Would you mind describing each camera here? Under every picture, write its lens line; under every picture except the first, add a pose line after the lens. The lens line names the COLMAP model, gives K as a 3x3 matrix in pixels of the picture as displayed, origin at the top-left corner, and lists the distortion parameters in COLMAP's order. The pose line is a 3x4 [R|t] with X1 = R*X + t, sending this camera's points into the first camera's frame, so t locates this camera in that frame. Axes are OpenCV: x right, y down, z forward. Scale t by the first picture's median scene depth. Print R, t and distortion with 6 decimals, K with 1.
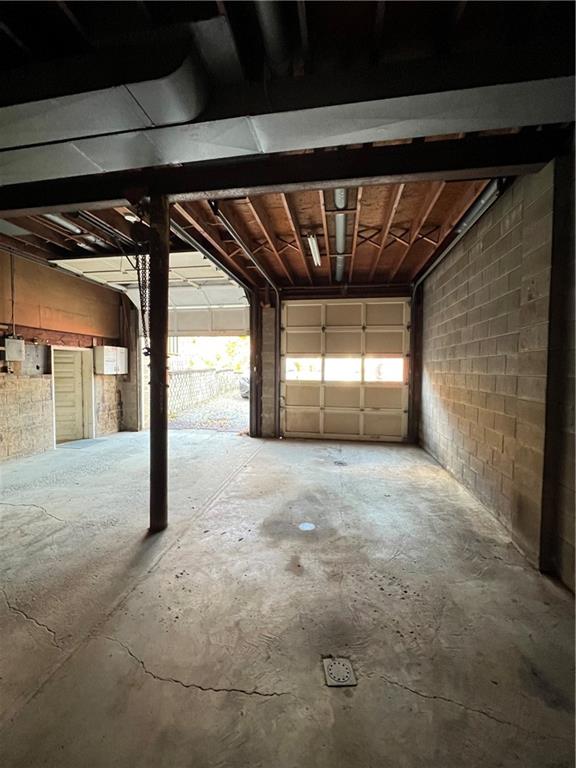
lens RADIAL K [[308.0, 0, 288.0], [0, 308.0, 384.0], [0, 0, 1]] dist [-0.000099, 0.000039]
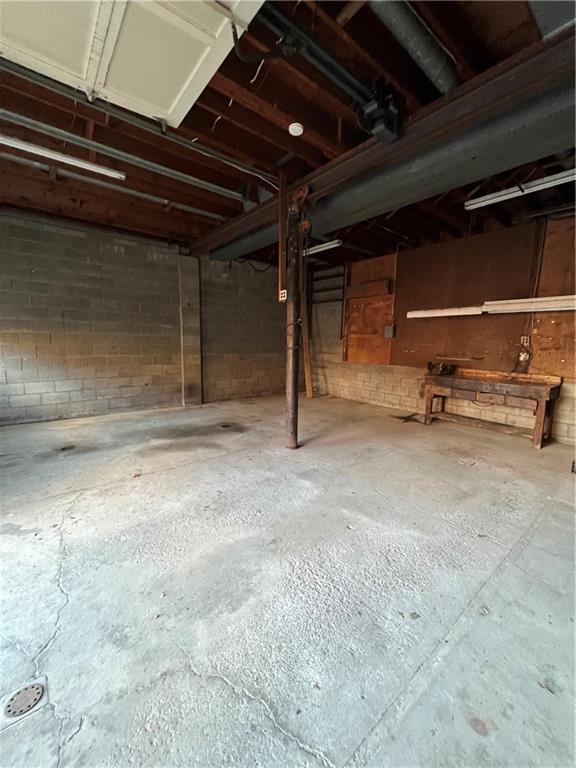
lens RADIAL K [[308.0, 0, 288.0], [0, 308.0, 384.0], [0, 0, 1]] dist [-0.000099, 0.000039]
pose [[-0.757615, -0.118366, 0.641880, -0.827464], [0.001331, 0.983137, 0.182866, -0.053218], [-0.652701, 0.139397, -0.744681, 1.317325]]
